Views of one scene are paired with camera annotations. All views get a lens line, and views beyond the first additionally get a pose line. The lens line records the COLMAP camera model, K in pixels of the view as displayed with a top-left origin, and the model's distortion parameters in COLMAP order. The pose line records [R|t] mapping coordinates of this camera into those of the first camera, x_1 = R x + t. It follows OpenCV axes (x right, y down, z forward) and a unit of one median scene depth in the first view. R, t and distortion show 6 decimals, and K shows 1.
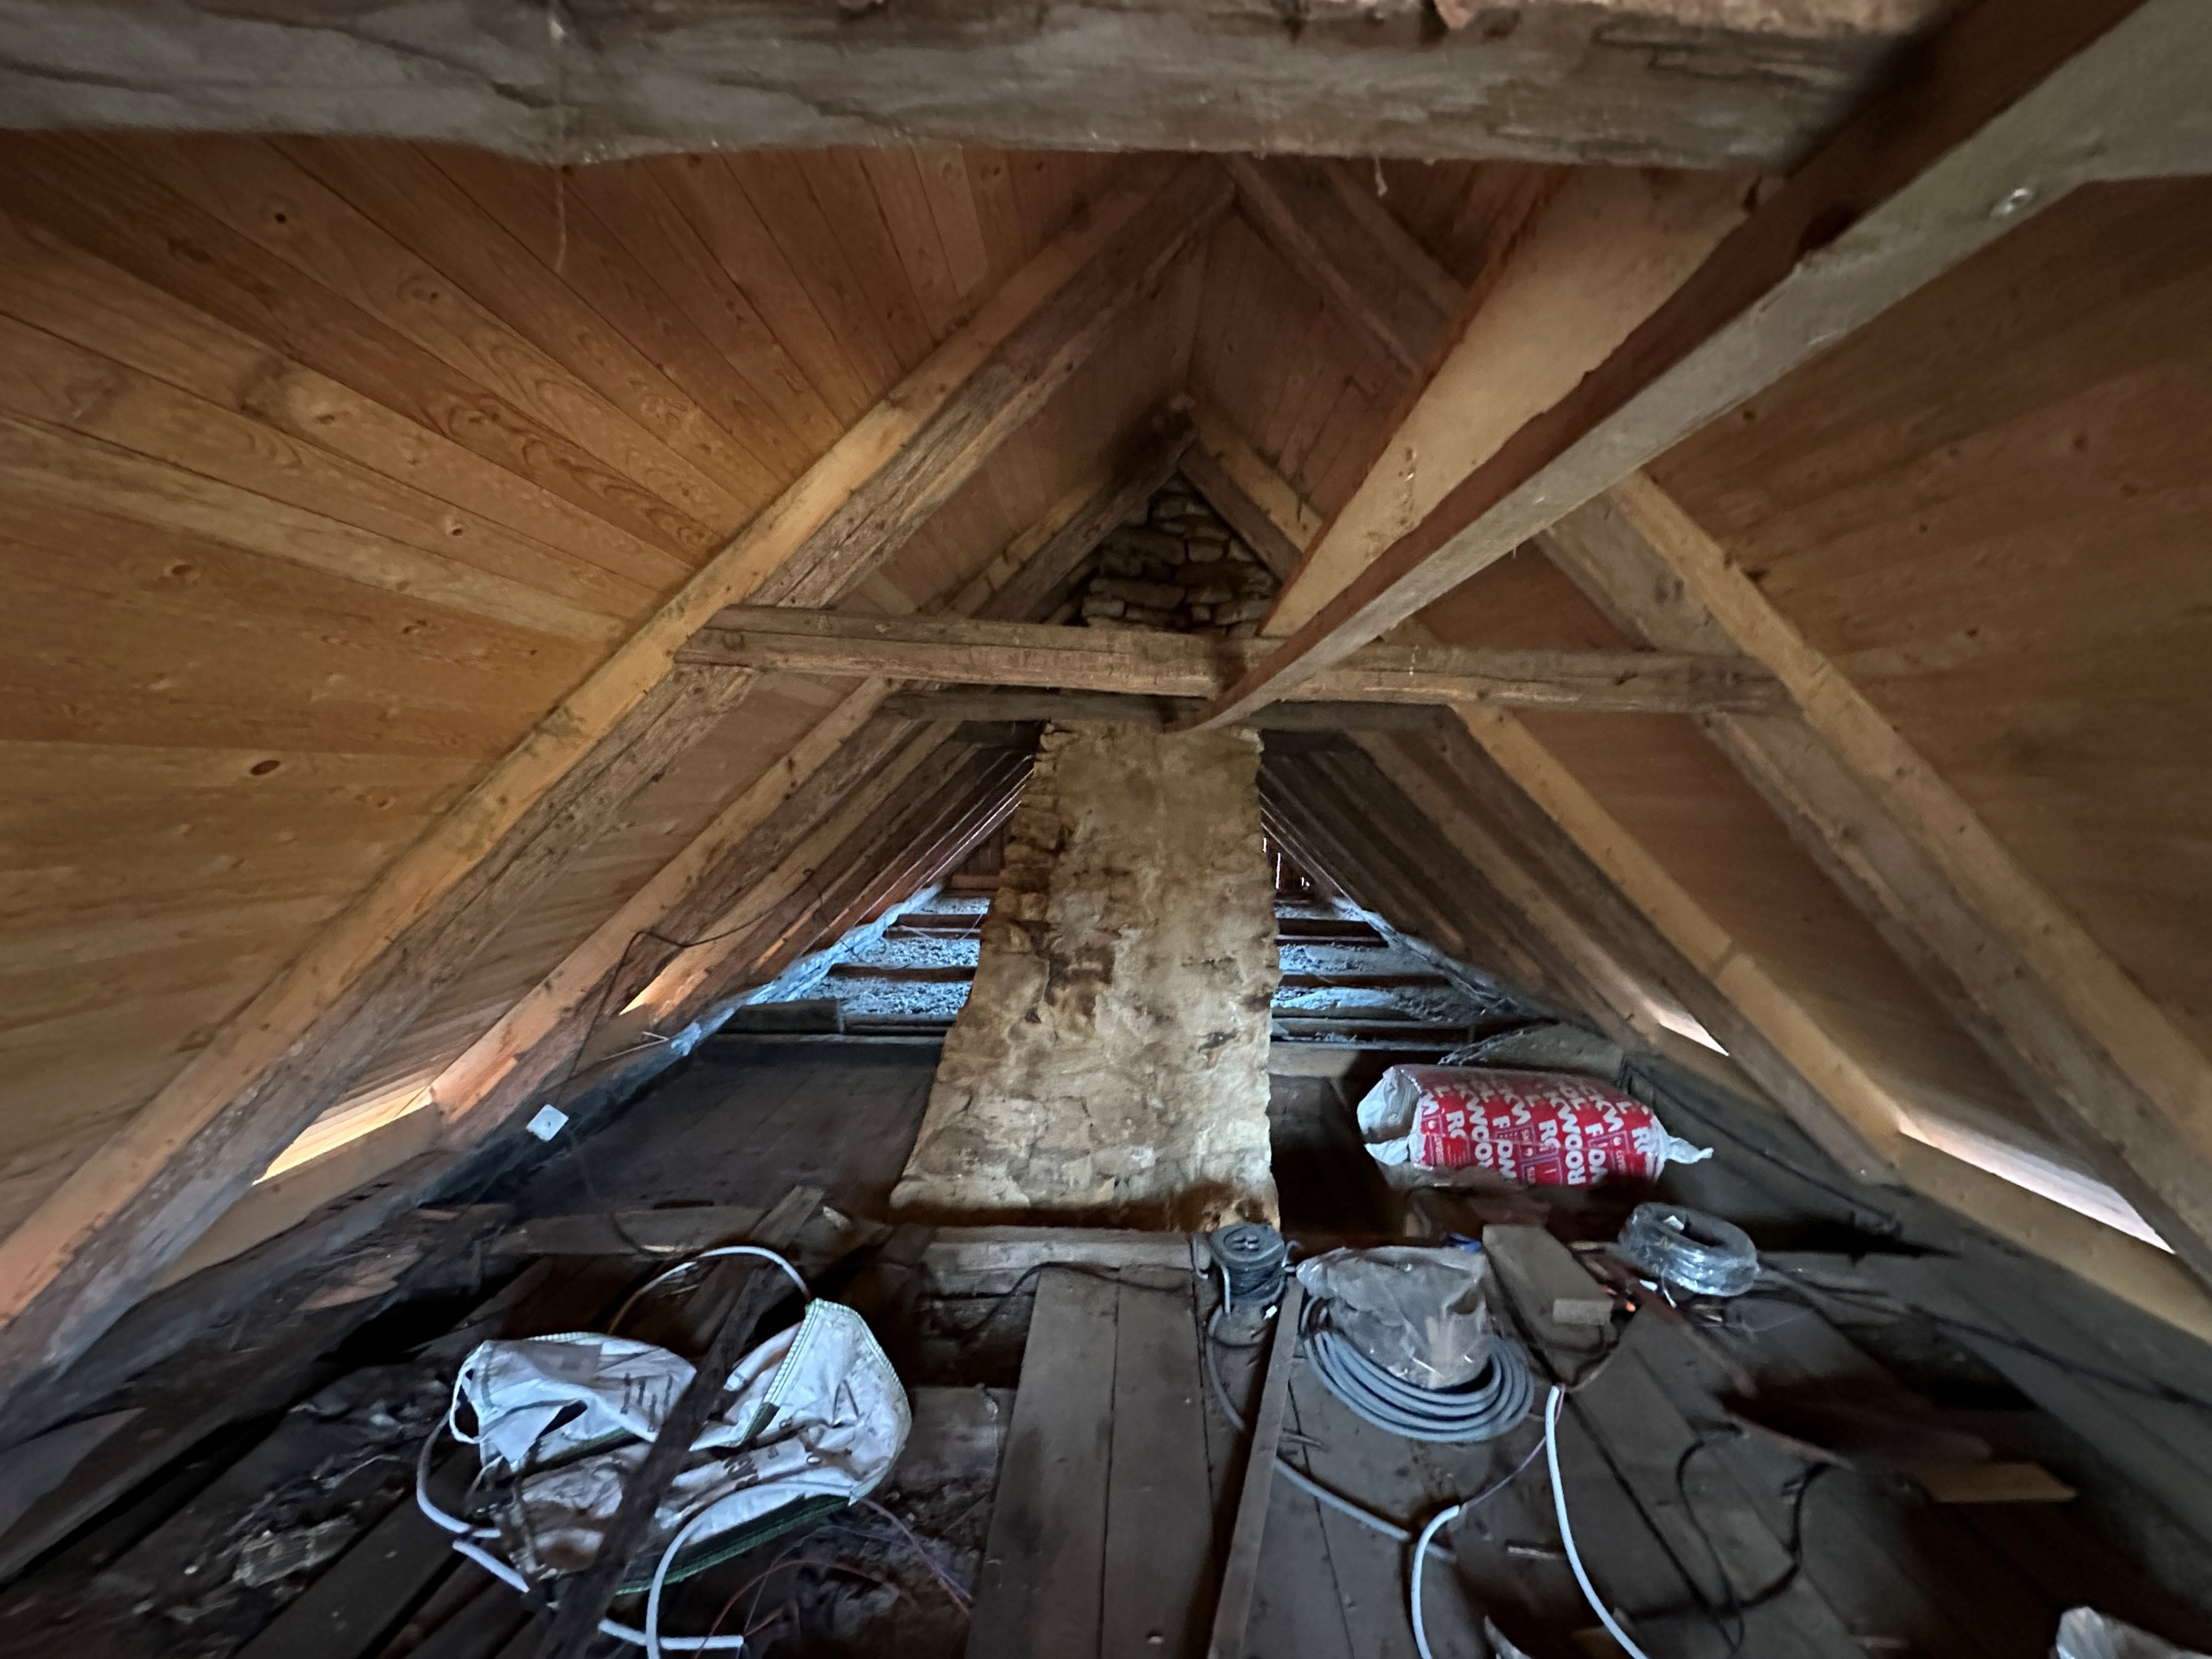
lens RADIAL K [[878.9, 0, 1104.1], [0, 878.9, 830.2], [0, 0, 1]] dist [0.001754, 0.000708]
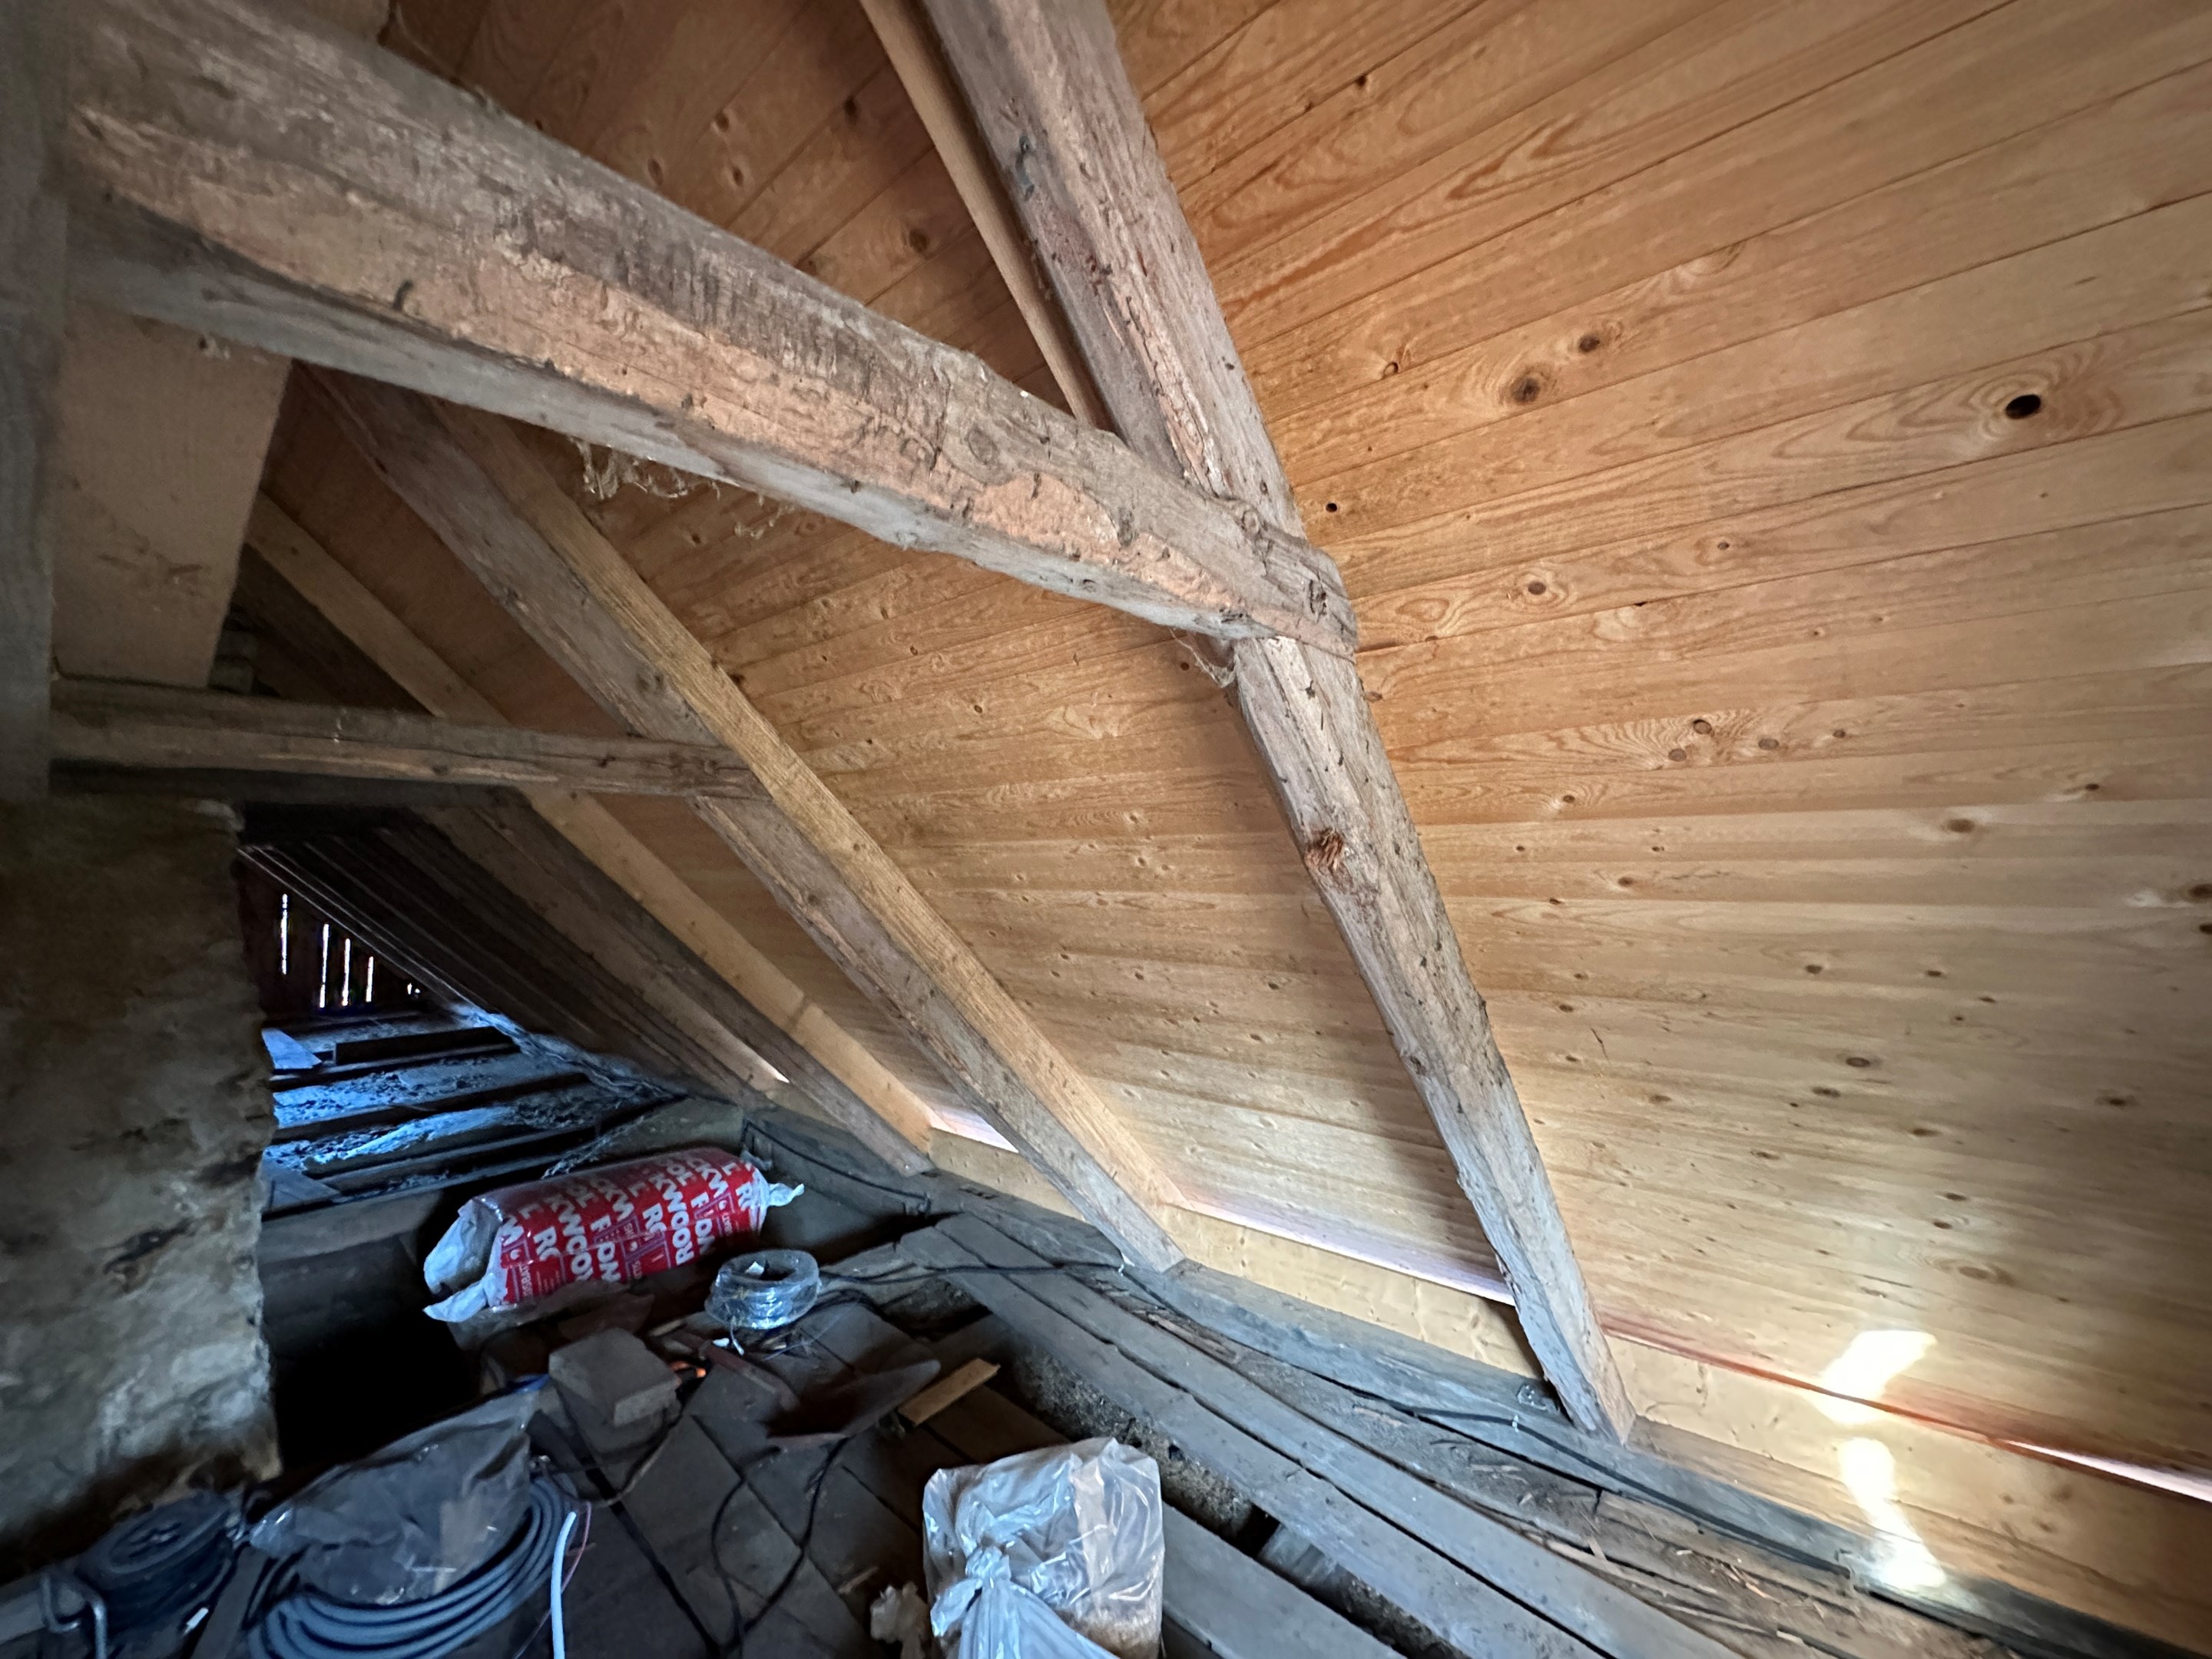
lens RADIAL K [[878.9, 0, 1105.2], [0, 878.9, 828.8], [0, 0, 1]] dist [0.001754, 0.000708]
pose [[0.659506, -0.003291, 0.751692, 0.132347], [0.068514, 0.996091, -0.055750, 0.002527], [-0.748570, 0.088269, 0.657154, -0.069617]]
